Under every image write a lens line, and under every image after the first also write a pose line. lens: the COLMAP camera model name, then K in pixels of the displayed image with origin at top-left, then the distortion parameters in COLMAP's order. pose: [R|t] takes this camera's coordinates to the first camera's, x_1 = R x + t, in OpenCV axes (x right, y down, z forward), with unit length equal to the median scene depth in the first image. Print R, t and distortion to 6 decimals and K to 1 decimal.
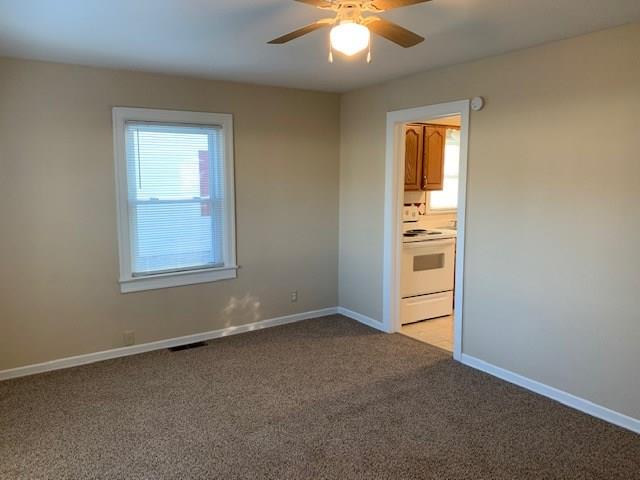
lens RADIAL K [[487.0, 0, 323.0], [0, 487.0, 235.2], [0, 0, 1]] dist [0.065447, -0.082120]
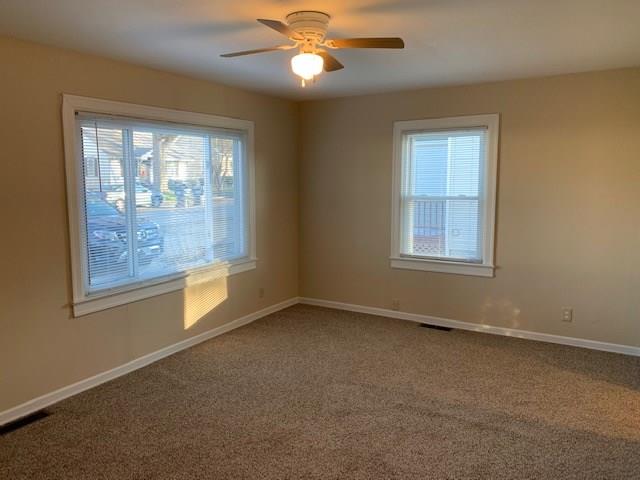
lens RADIAL K [[487.0, 0, 311.1], [0, 487.0, 231.8], [0, 0, 1]] dist [0.065447, -0.082120]
pose [[0.430191, 0.106137, -0.896477, 0.578487], [-0.109267, 0.991885, 0.064999, -0.031148], [0.896101, 0.069994, 0.438297, 0.233777]]
